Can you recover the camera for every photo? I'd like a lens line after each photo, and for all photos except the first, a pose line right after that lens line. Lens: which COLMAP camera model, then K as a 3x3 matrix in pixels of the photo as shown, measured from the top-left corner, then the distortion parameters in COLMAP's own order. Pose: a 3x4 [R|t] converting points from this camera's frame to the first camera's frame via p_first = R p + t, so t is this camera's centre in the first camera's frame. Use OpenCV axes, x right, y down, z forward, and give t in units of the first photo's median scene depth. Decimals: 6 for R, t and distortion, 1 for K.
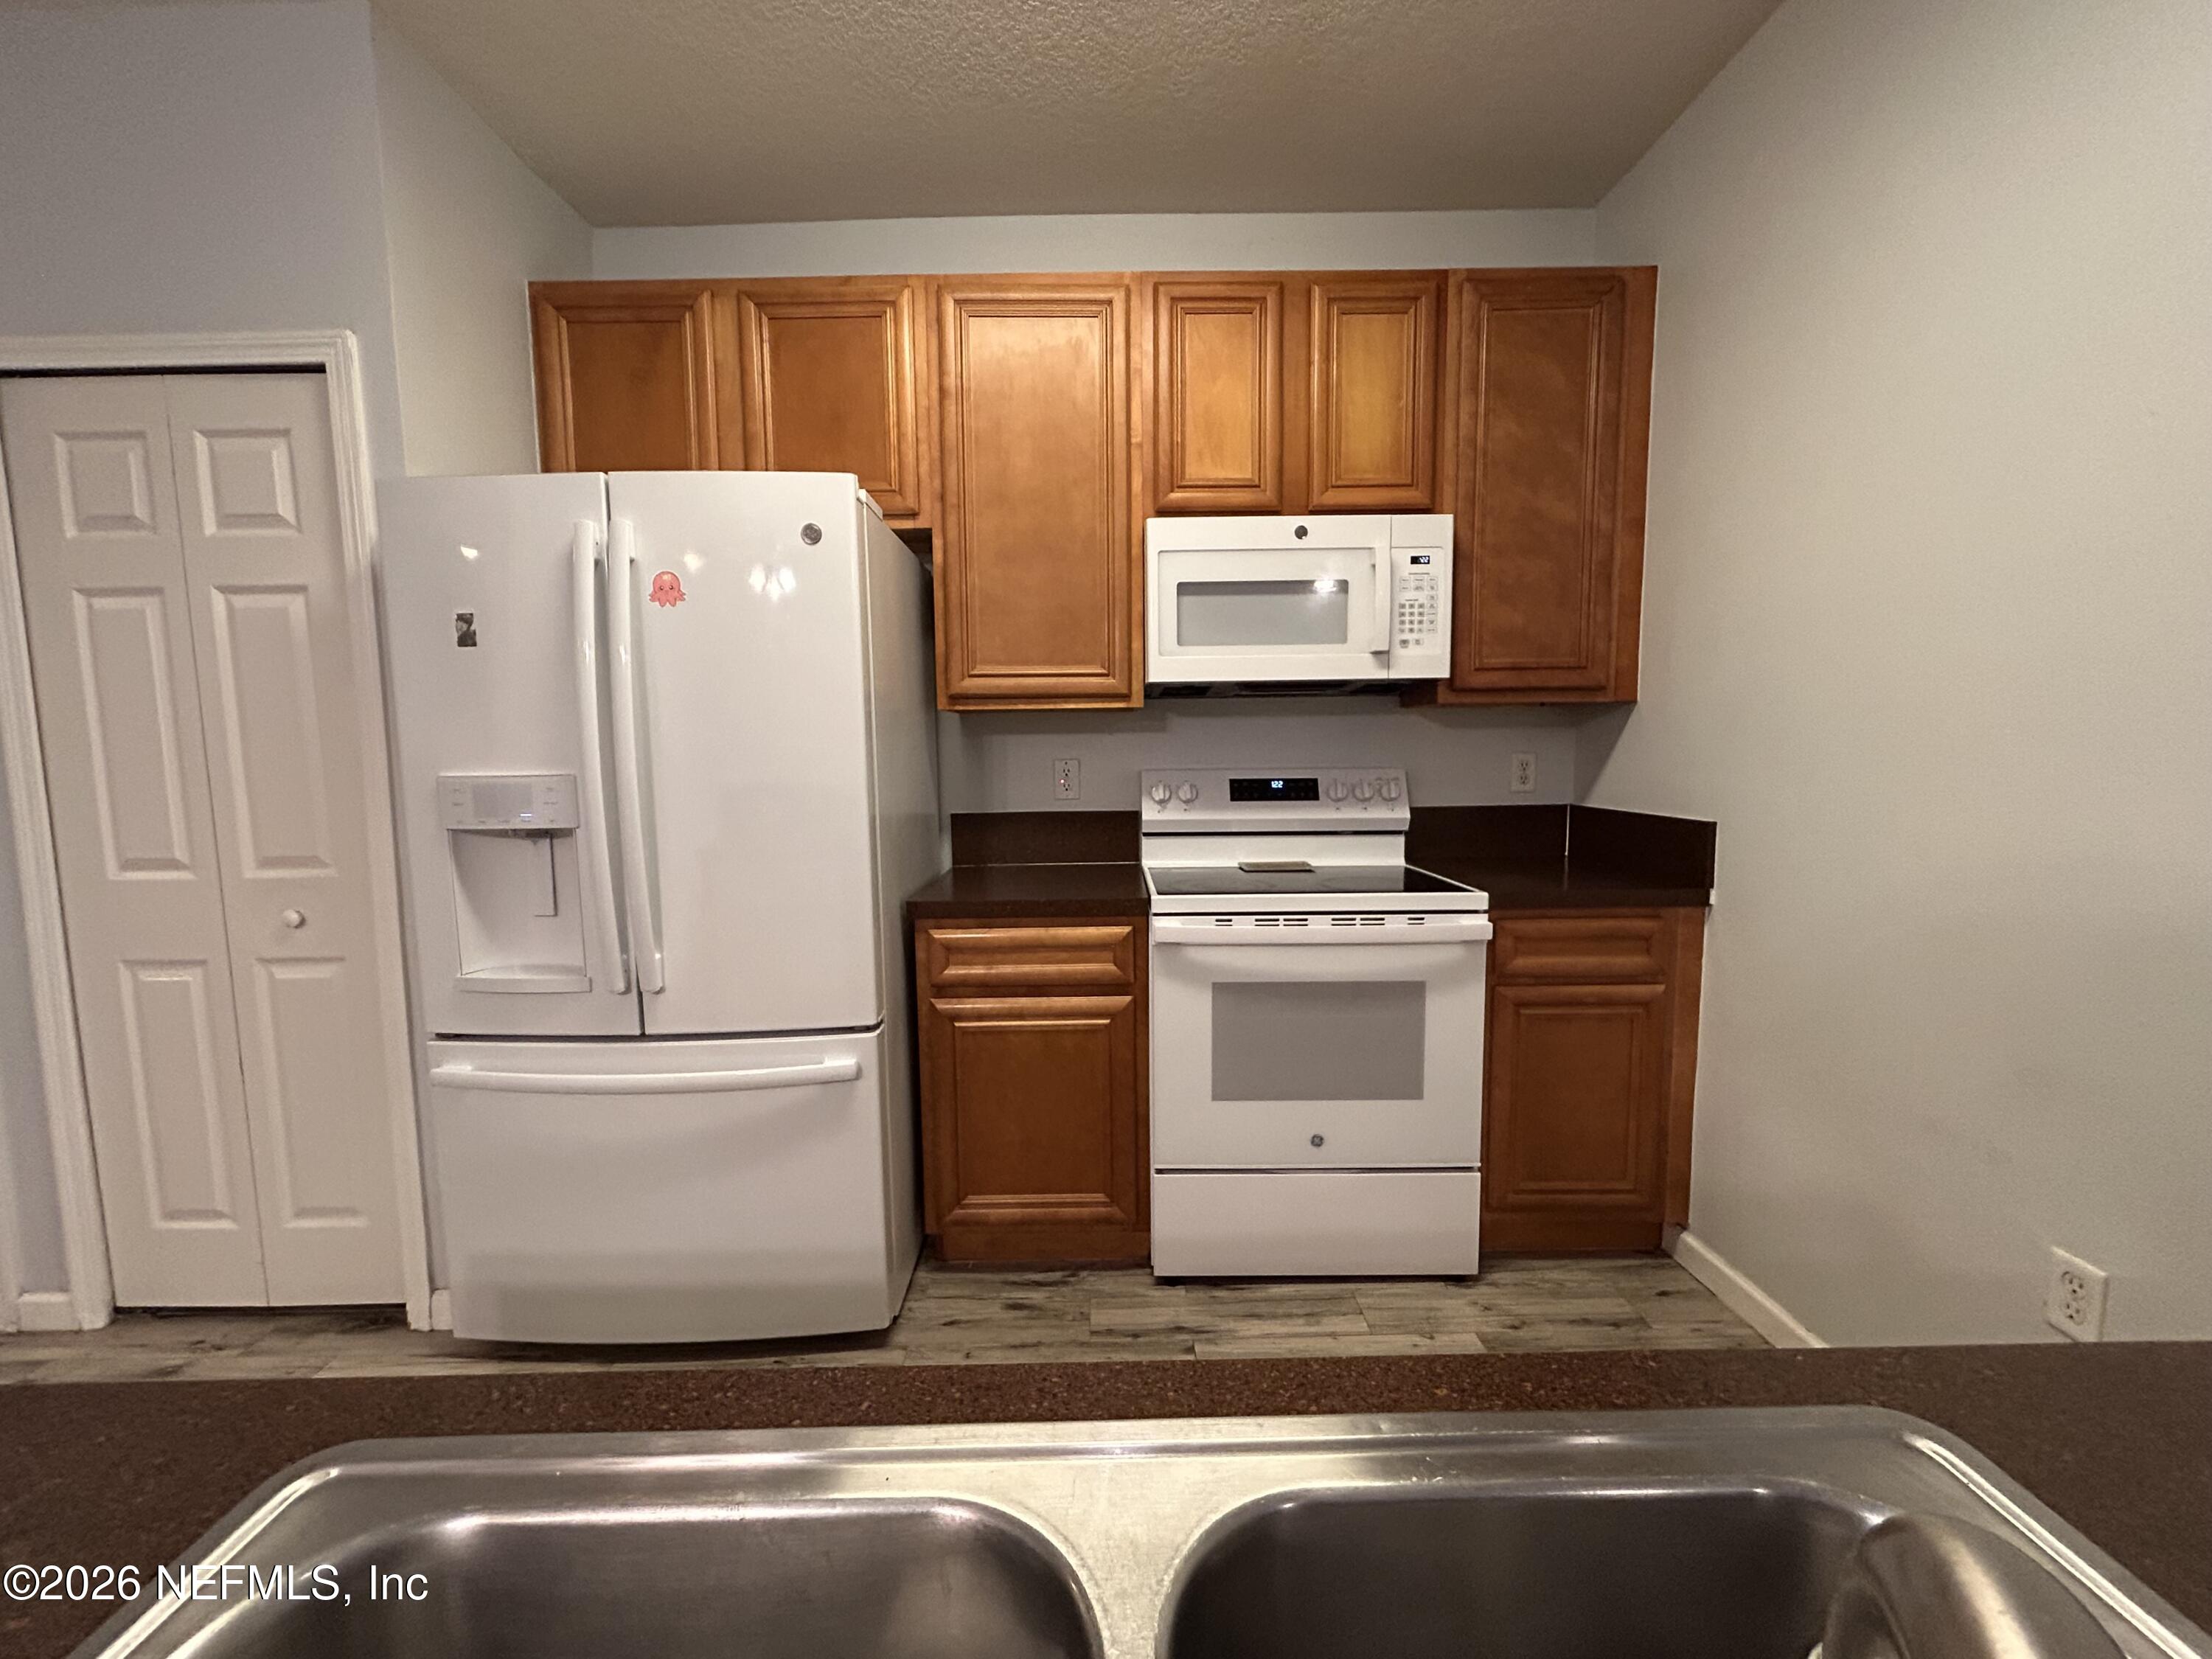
lens RADIAL K [[894.5, 0, 1102.2], [0, 894.5, 834.8], [0, 0, 1]] dist [-0.007806, 0.002747]
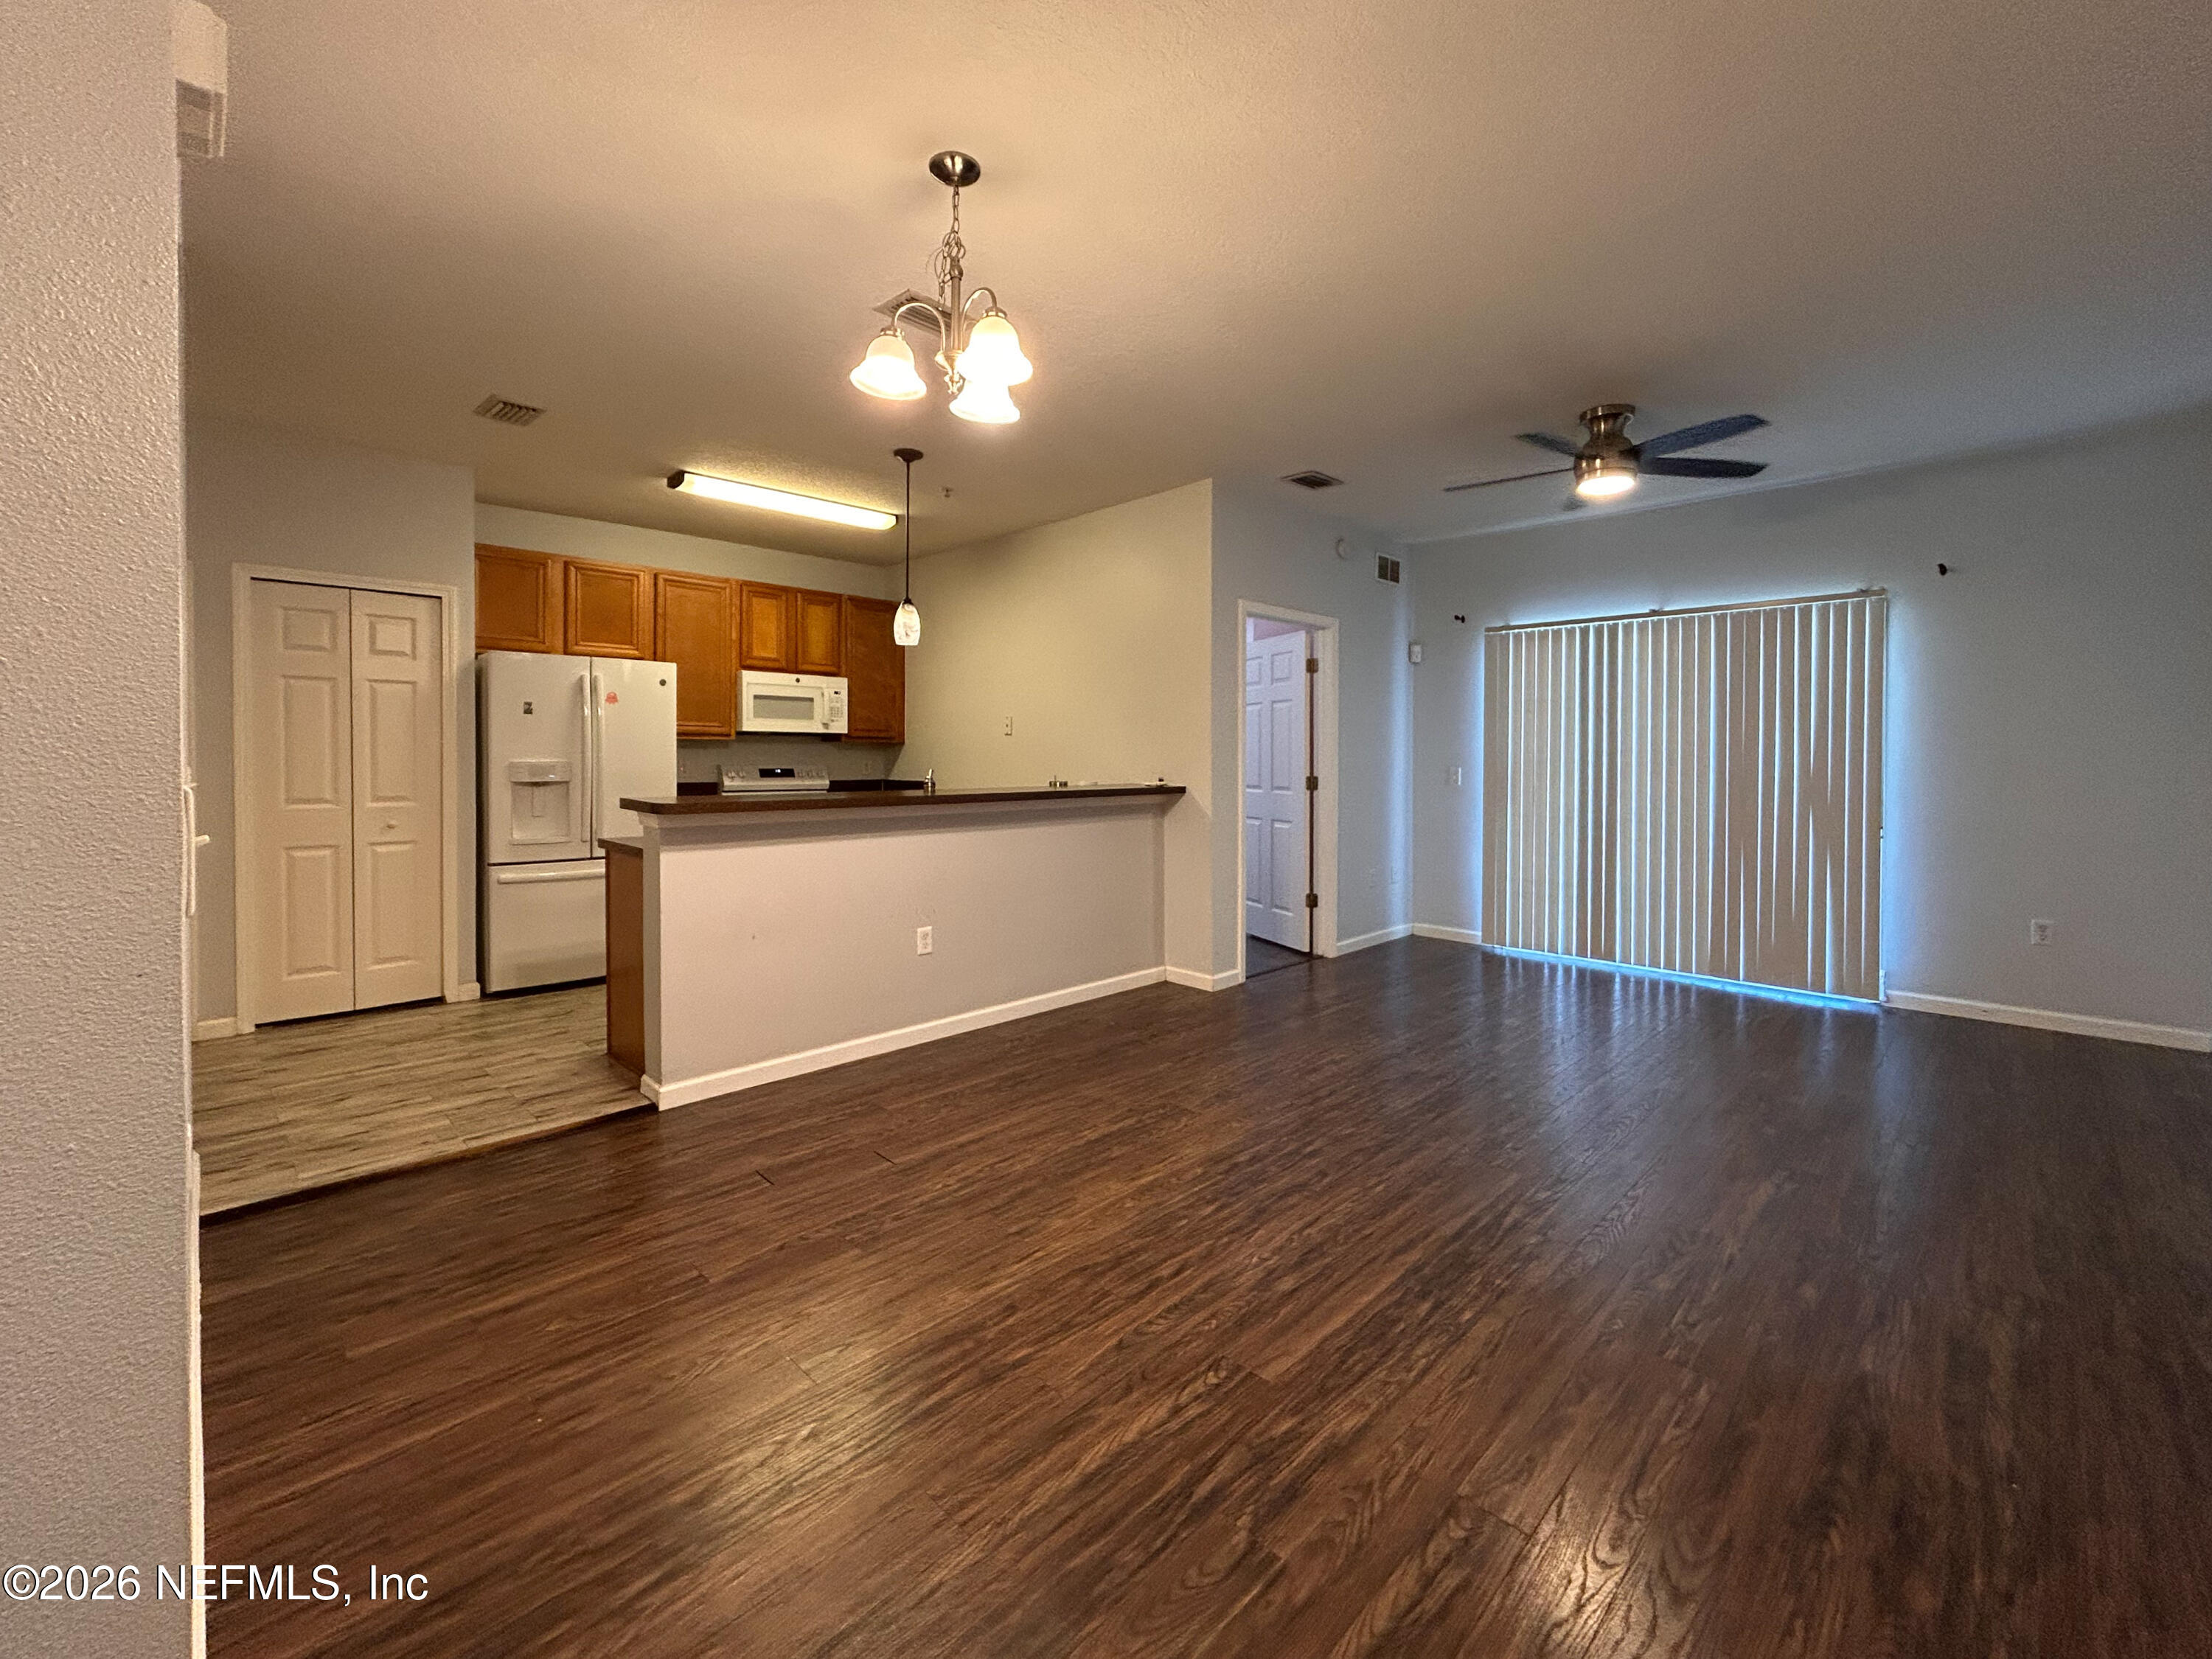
lens RADIAL K [[894.5, 0, 1113.0], [0, 894.5, 769.4], [0, 0, 1]] dist [-0.007806, 0.002747]
pose [[0.712384, 0.005083, 0.701772, -1.090648], [0.057113, 0.996237, -0.065193, 0.190123], [-0.699462, 0.086523, 0.709413, -1.743088]]
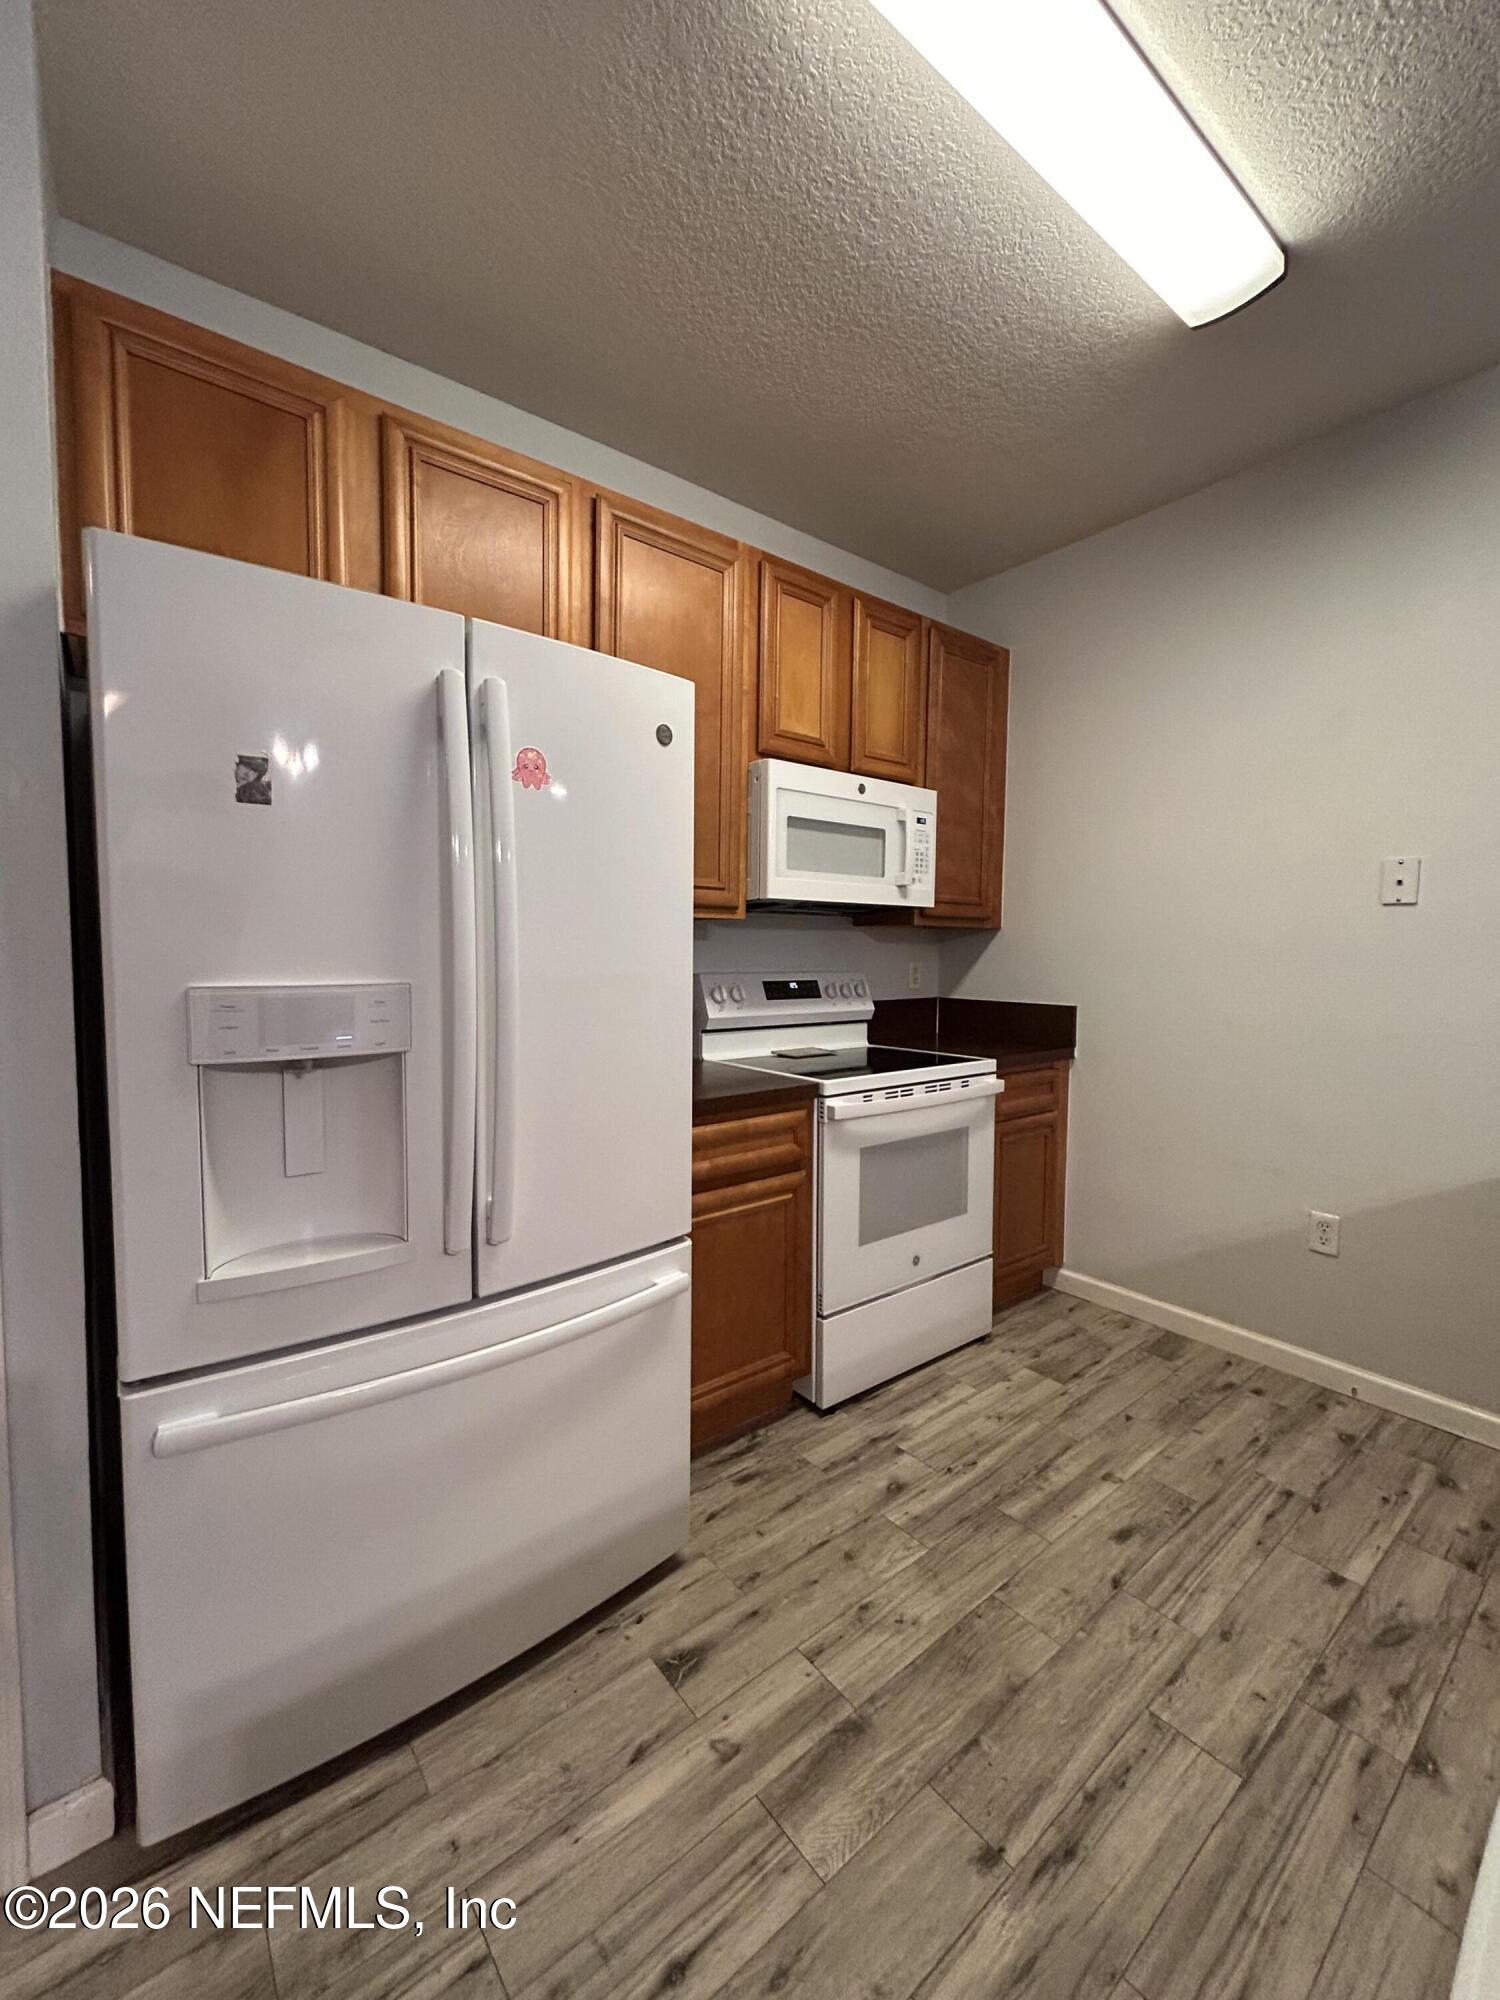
lens RADIAL K [[808.8, 0, 757.9], [0, 808.8, 999.9], [0, 0, 1]] dist [-0.007806, 0.002747]
pose [[0.782464, -0.021643, 0.622320, -0.647004], [0.043448, 0.998858, -0.019890, -0.020548], [-0.621178, 0.042602, 0.782511, 0.207991]]
